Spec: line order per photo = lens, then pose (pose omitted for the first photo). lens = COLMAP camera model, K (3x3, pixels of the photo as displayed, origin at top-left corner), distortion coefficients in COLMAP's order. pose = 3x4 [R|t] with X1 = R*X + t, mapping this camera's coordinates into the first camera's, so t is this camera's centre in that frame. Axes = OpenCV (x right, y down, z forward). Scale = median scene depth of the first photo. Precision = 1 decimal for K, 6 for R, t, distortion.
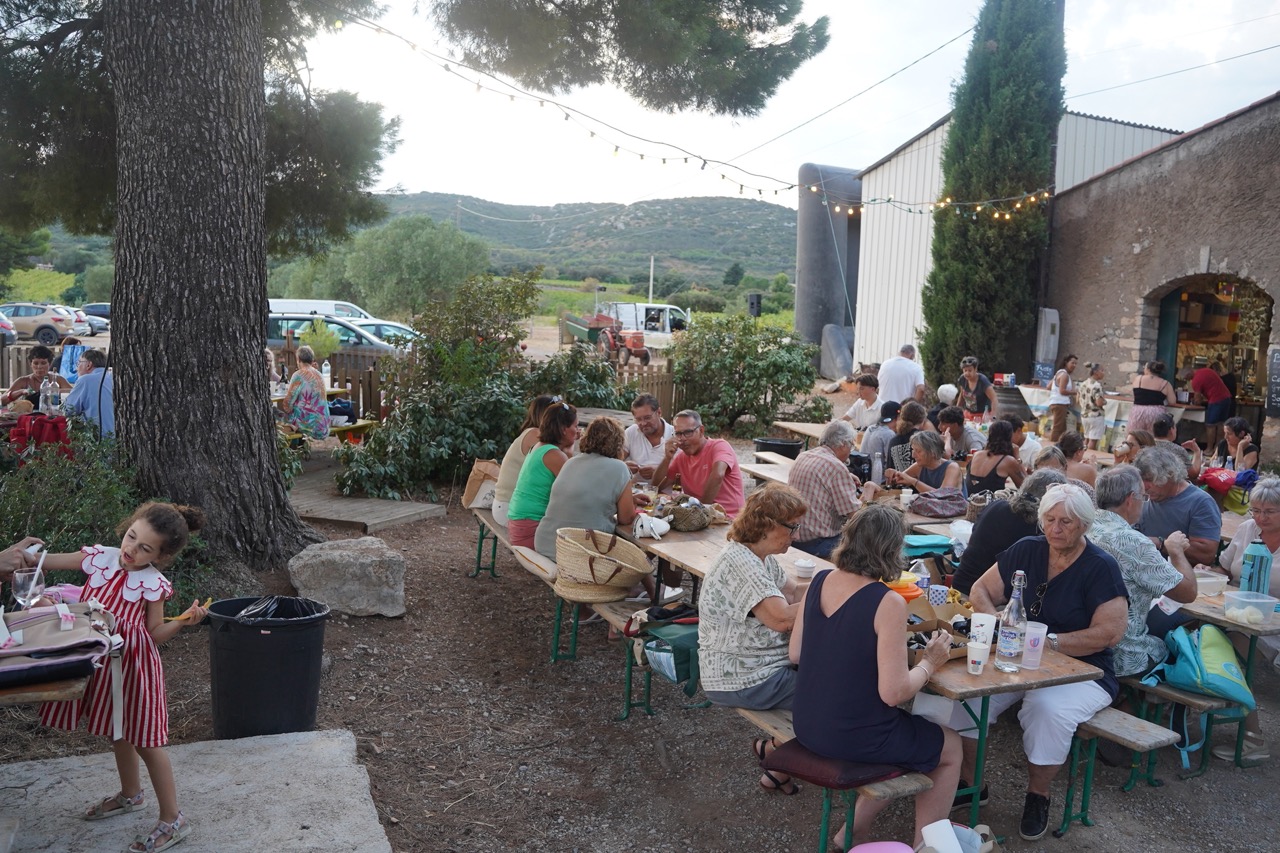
lens RADIAL K [[1048.8, 0, 634.3], [0, 1048.8, 431.9], [0, 0, 1]] dist [-0.152669, 0.100550]
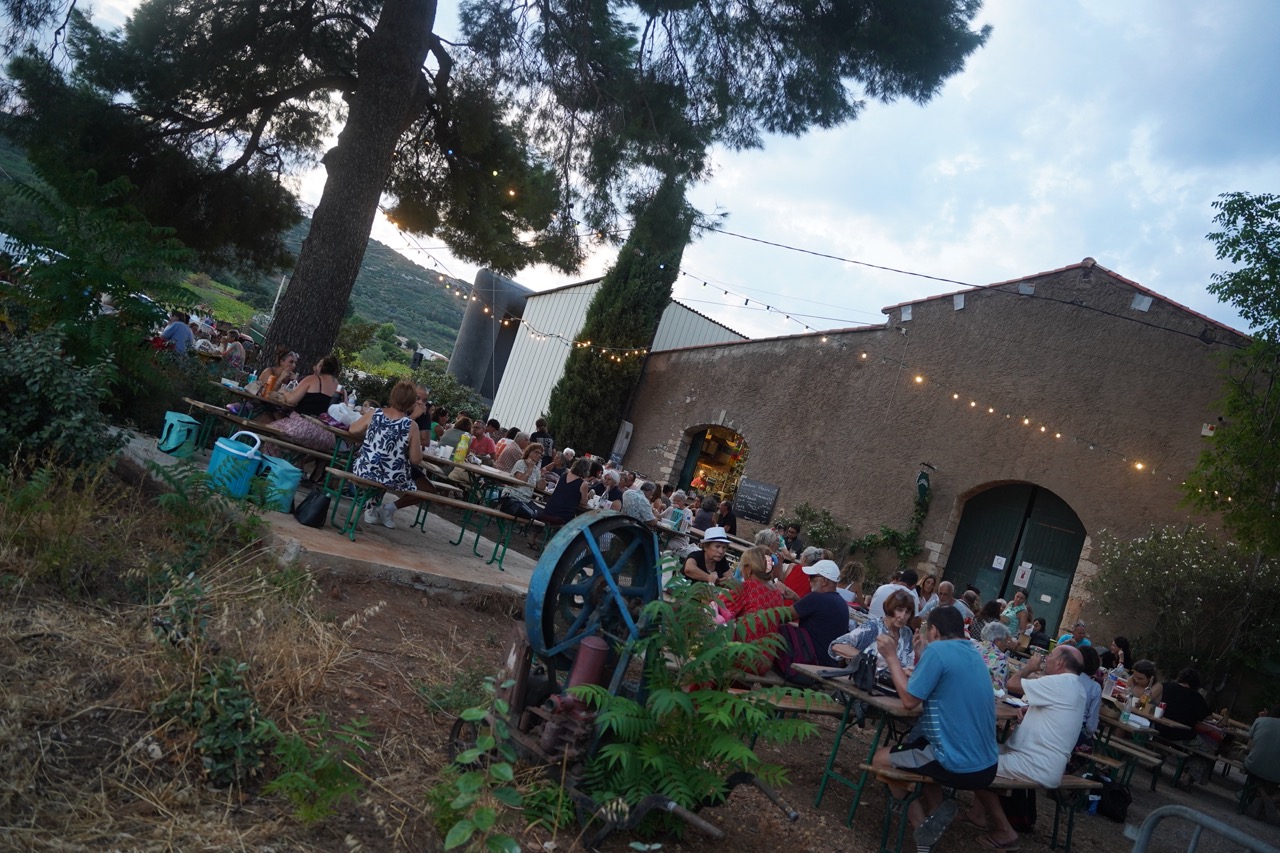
lens RADIAL K [[1048.8, 0, 645.9], [0, 1048.8, 422.3], [0, 0, 1]] dist [-0.152669, 0.100550]
pose [[0.884756, 0.257495, 0.388463, -0.191362], [-0.230542, 0.966198, -0.115374, 0.057892], [-0.405041, 0.012521, 0.914213, -0.470631]]
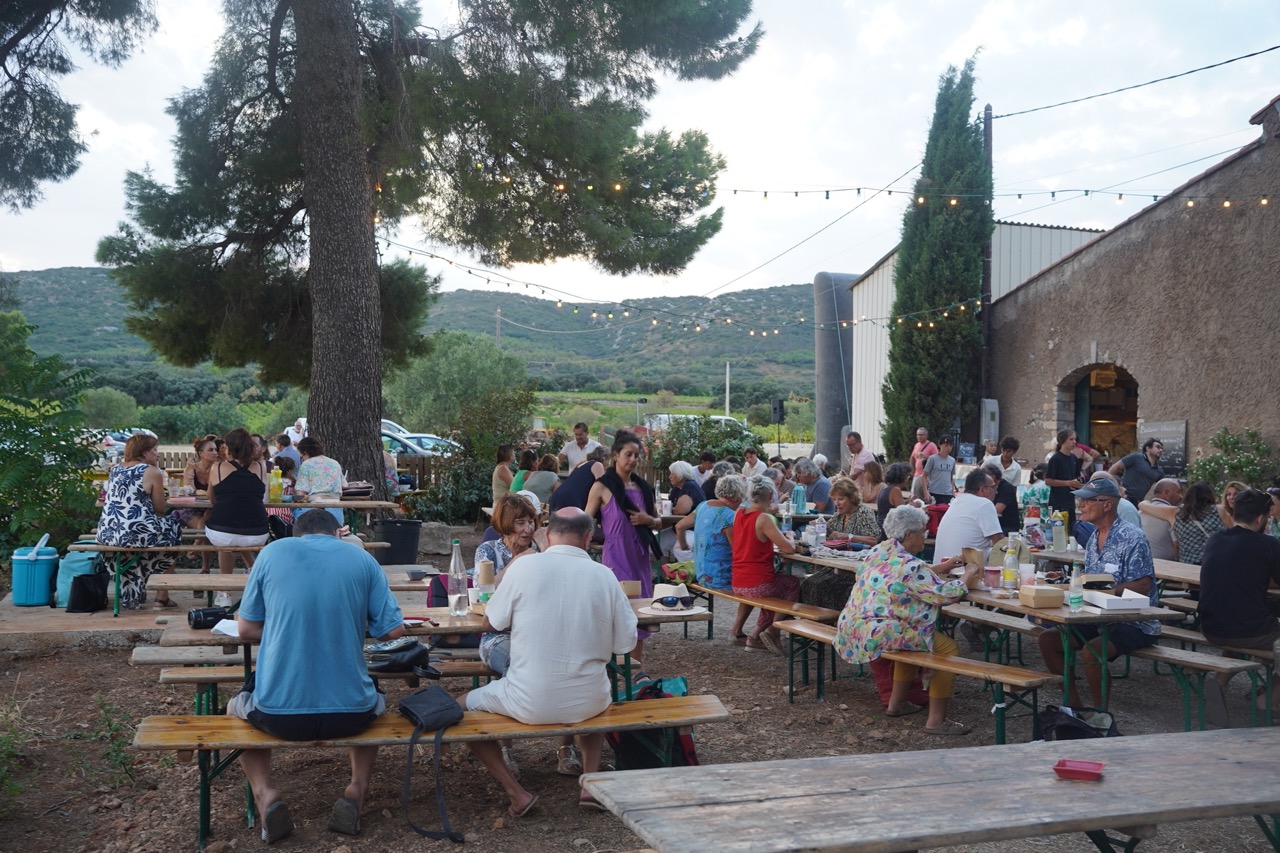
lens RADIAL K [[1317.8, 0, 641.0], [0, 1317.8, 430.4], [0, 0, 1]] dist [0.015494, 0.000000]
pose [[0.997484, -0.031569, -0.063478, 0.105777], [0.024046, 0.992962, -0.115966, 0.079910], [0.066692, 0.114148, 0.991223, -0.514281]]
